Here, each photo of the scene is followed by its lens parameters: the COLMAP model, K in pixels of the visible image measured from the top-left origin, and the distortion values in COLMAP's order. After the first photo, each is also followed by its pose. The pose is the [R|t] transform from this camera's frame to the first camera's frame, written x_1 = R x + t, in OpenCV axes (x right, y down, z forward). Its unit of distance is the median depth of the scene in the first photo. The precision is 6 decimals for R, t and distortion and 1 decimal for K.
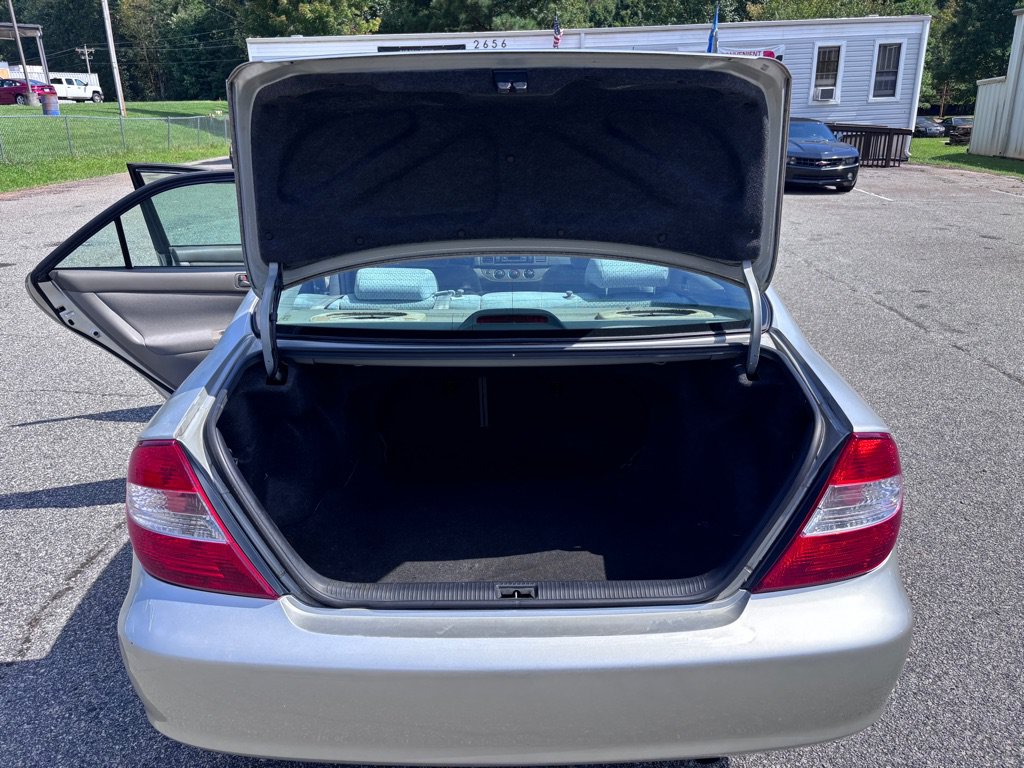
lens RADIAL K [[769.6, 0, 512.0], [0, 769.6, 384.0], [0, 0, 1]] dist [0.059417, -0.078415]
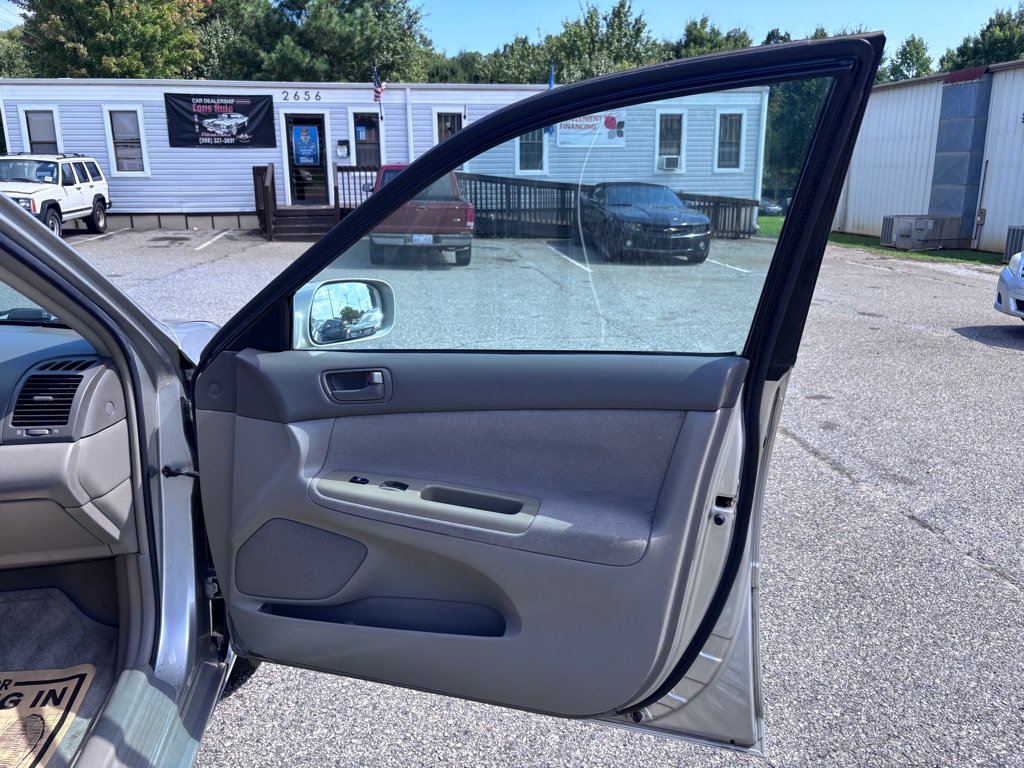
lens RADIAL K [[773.4, 0, 515.0], [0, 773.4, 375.5], [0, 0, 1]] dist [0.004865, -0.000163]
pose [[0.985743, -0.019463, 0.167131, 0.055419], [0.036600, 0.994306, -0.100076, -0.029221], [-0.164232, 0.104767, 0.980842, 0.137655]]
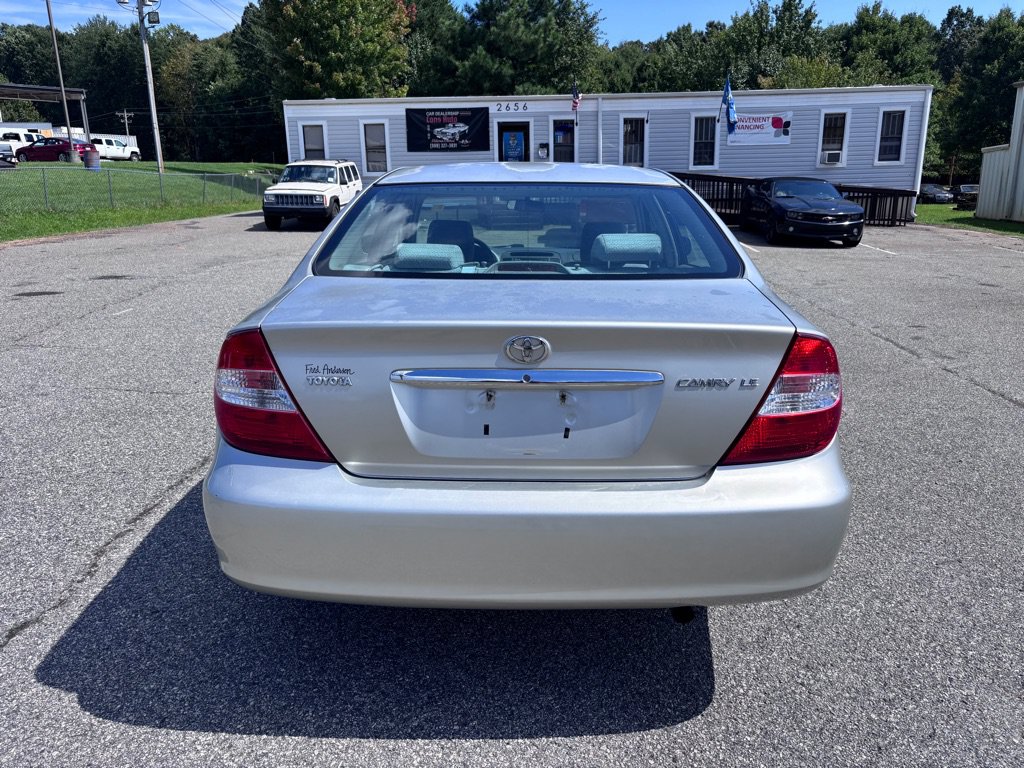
lens RADIAL K [[772.7, 0, 519.9], [0, 772.7, 377.0], [0, 0, 1]] dist [0.018594, -0.014628]
pose [[0.999811, 0.014968, -0.012446, 0.000644], [-0.015983, 0.996173, -0.085928, 0.017459], [0.011112, 0.086110, 0.996224, -0.017374]]
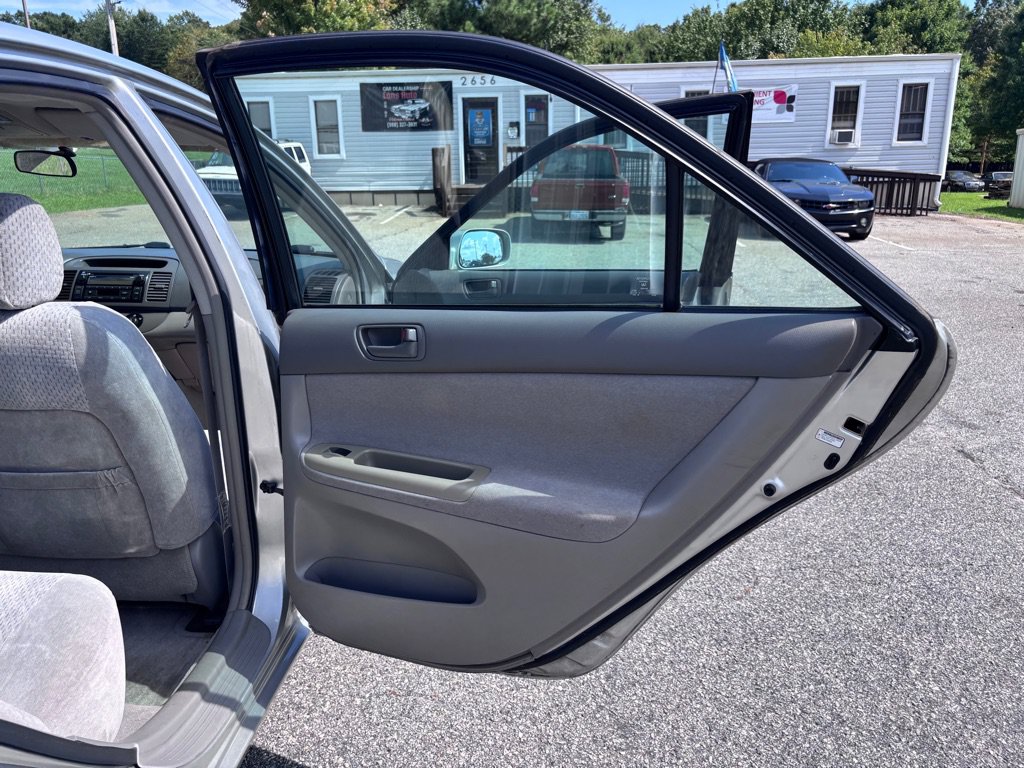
lens RADIAL K [[771.5, 0, 505.8], [0, 771.5, 372.5], [0, 0, 1]] dist [0.038940, -0.050280]
pose [[0.998260, 0.025806, -0.053026, 0.062722], [-0.029864, 0.996568, -0.077210, -0.014737], [0.050852, 0.078659, 0.995604, 0.093226]]
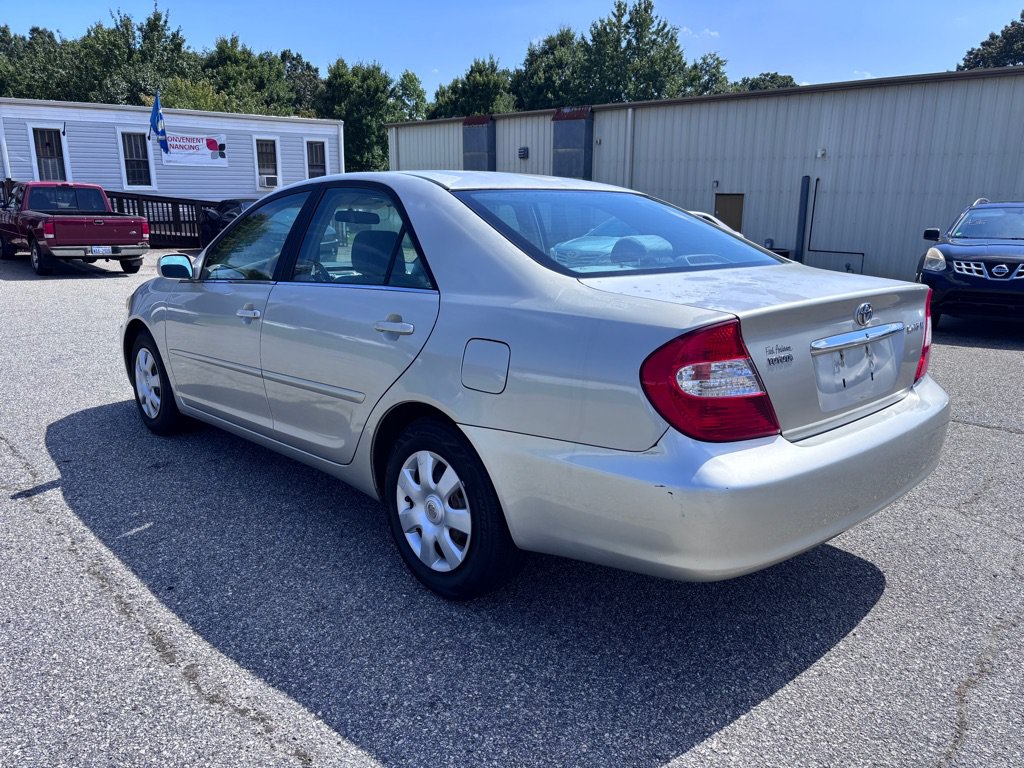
lens RADIAL K [[774.5, 0, 513.2], [0, 774.5, 368.8], [0, 0, 1]] dist [0.043243, -0.047679]
pose [[0.731515, -0.120445, 0.671103, -0.111676], [0.207770, 0.976839, -0.051156, 0.009989], [-0.649398, 0.176857, 0.739597, 0.018672]]
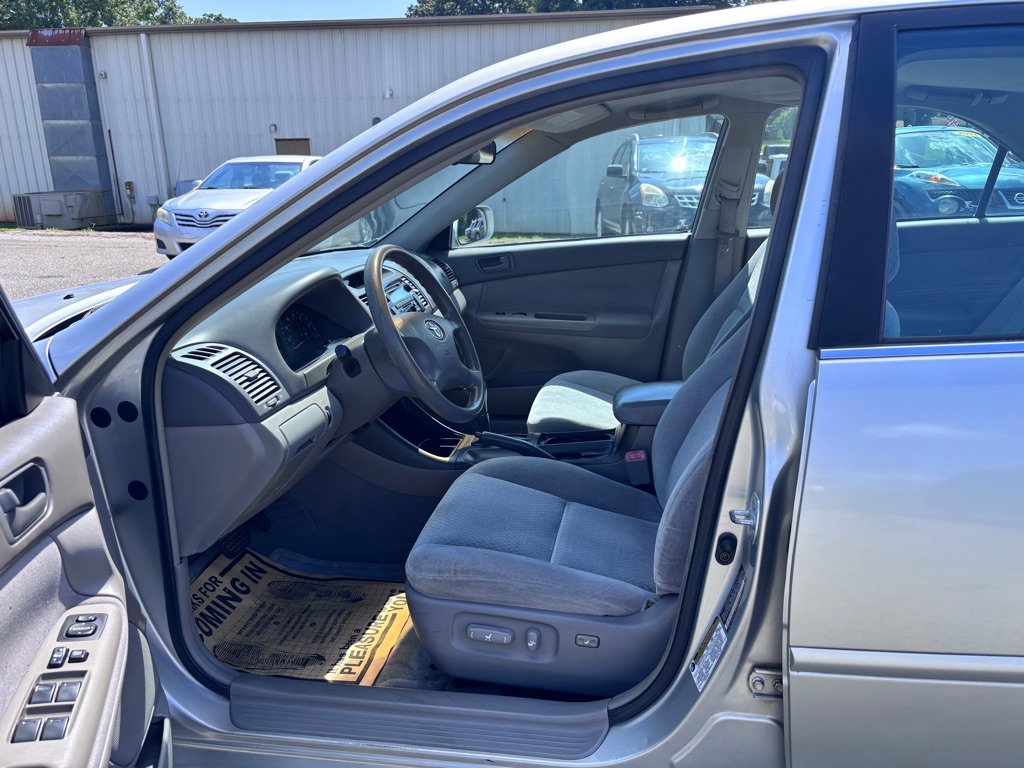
lens RADIAL K [[774.5, 0, 513.2], [0, 774.5, 368.8], [0, 0, 1]] dist [0.043243, -0.047679]
pose [[0.170735, -0.254760, 0.951812, -0.086467], [0.344977, 0.920310, 0.184447, -0.038978], [-0.922952, 0.296862, 0.245015, 0.168812]]
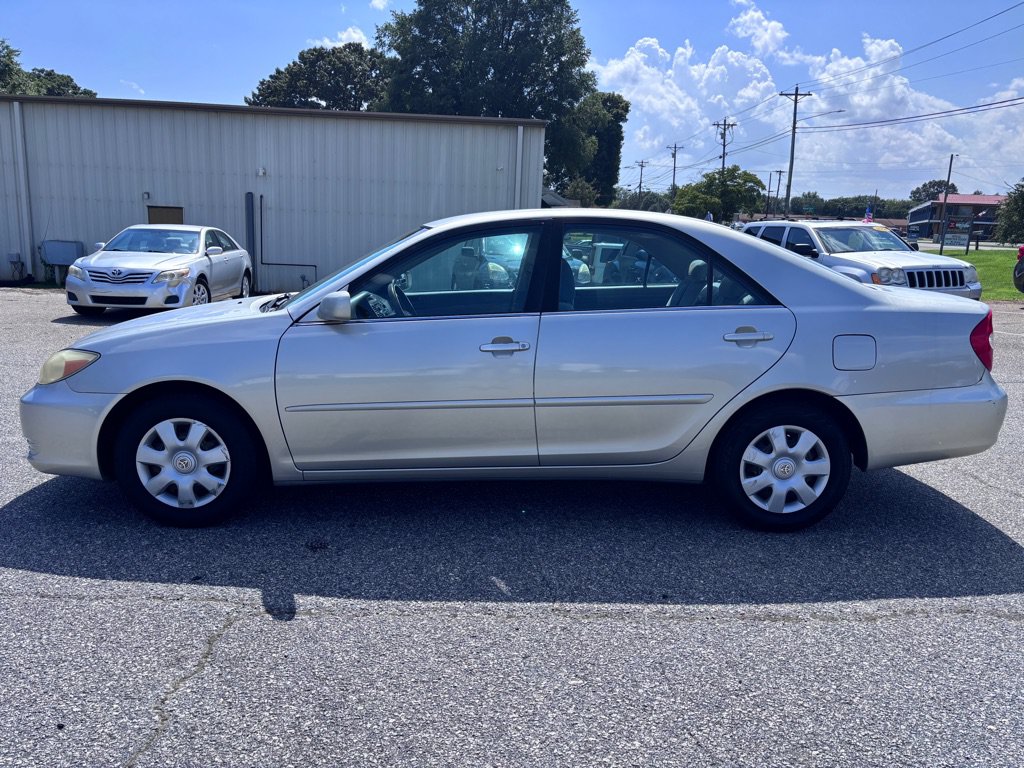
lens RADIAL K [[774.5, 0, 513.2], [0, 774.5, 368.8], [0, 0, 1]] dist [0.043243, -0.047679]
pose [[-0.019255, -0.163394, 0.986373, -0.201199], [0.305420, 0.938437, 0.161416, -0.042077], [-0.952023, 0.304366, 0.031835, 0.167054]]
